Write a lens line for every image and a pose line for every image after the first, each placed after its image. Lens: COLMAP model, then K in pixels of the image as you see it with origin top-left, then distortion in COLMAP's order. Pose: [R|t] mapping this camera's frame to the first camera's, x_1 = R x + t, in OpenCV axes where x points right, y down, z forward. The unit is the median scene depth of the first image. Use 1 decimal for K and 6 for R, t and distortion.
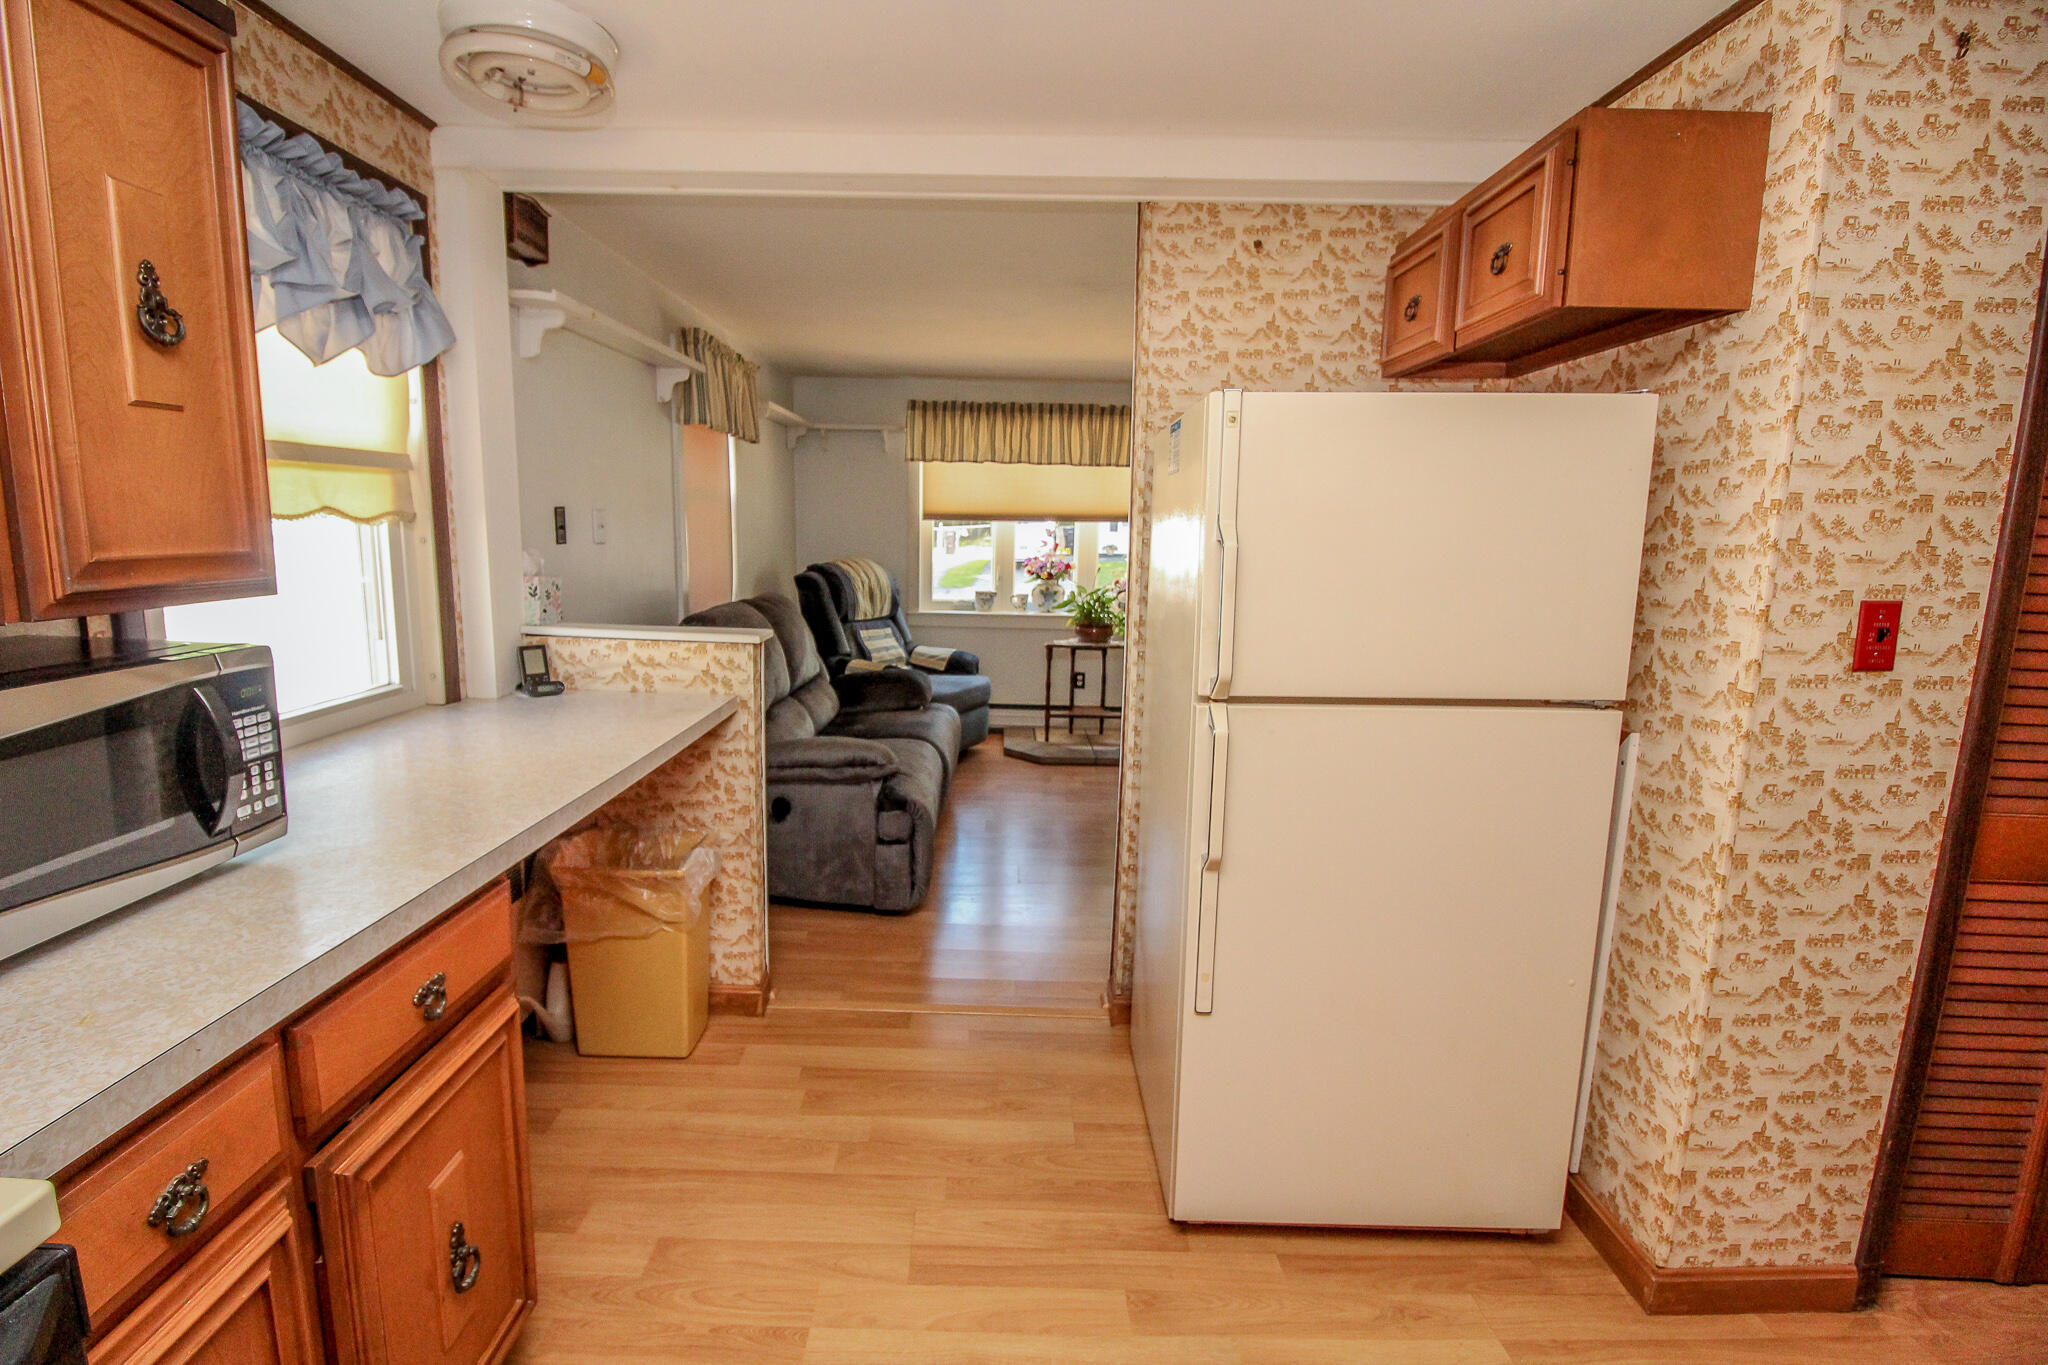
lens RADIAL K [[940.5, 0, 1012.4], [0, 940.5, 687.8], [0, 0, 1]] dist [-0.024107, -0.001141]
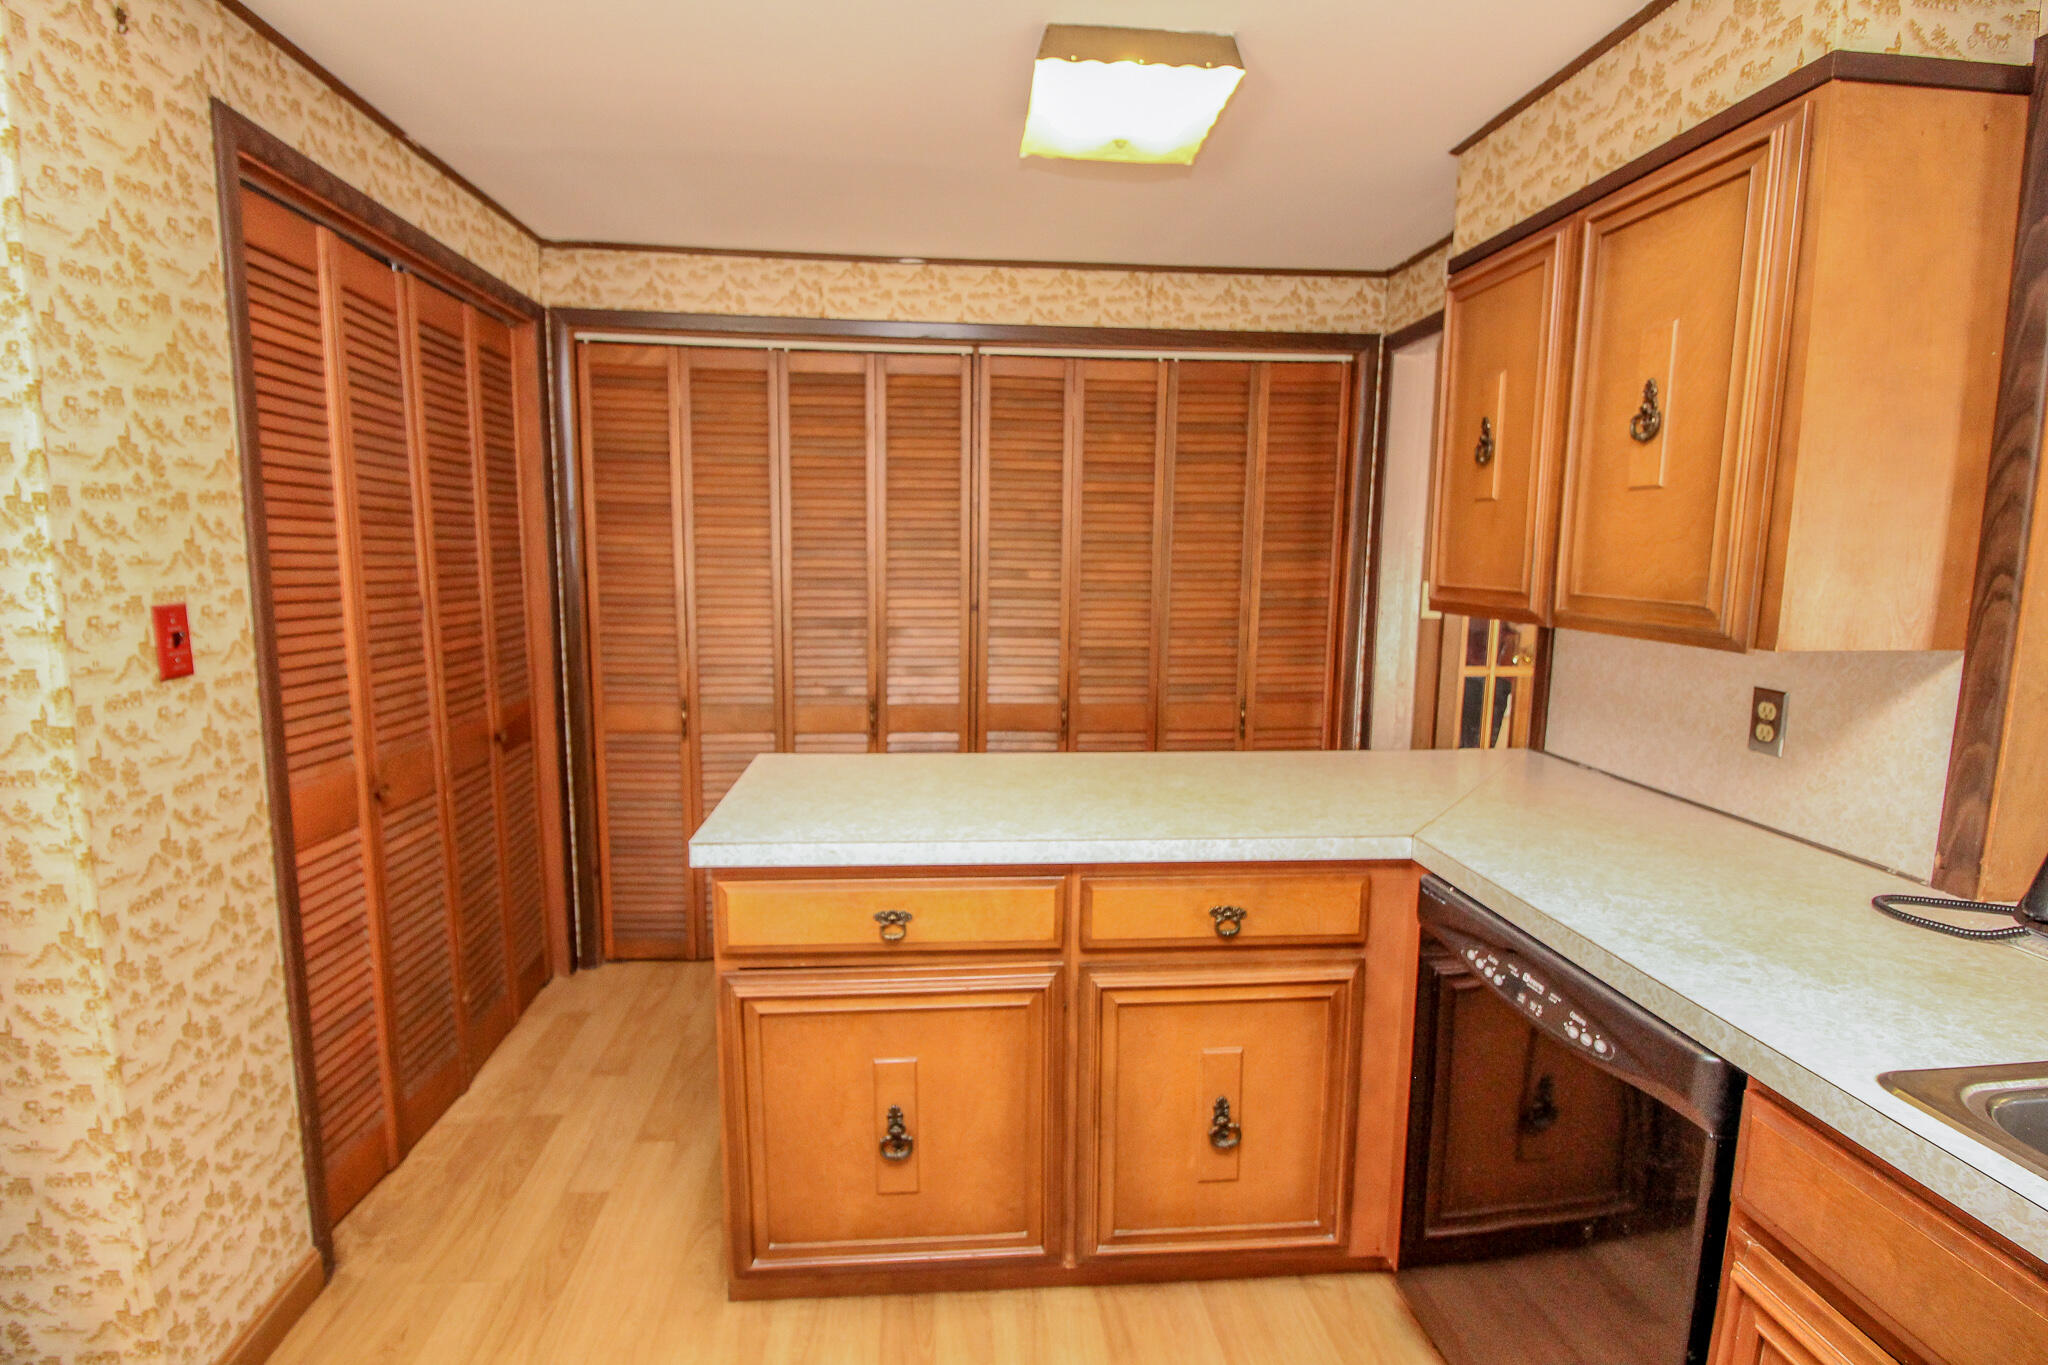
lens RADIAL K [[940.5, 0, 1016.0], [0, 940.5, 684.3], [0, 0, 1]] dist [-0.024107, -0.001141]
pose [[-0.063062, -0.157380, 0.985522, -0.050130], [0.155132, 0.973939, 0.165457, -0.034617], [-0.985879, 0.163320, -0.037004, 0.184831]]
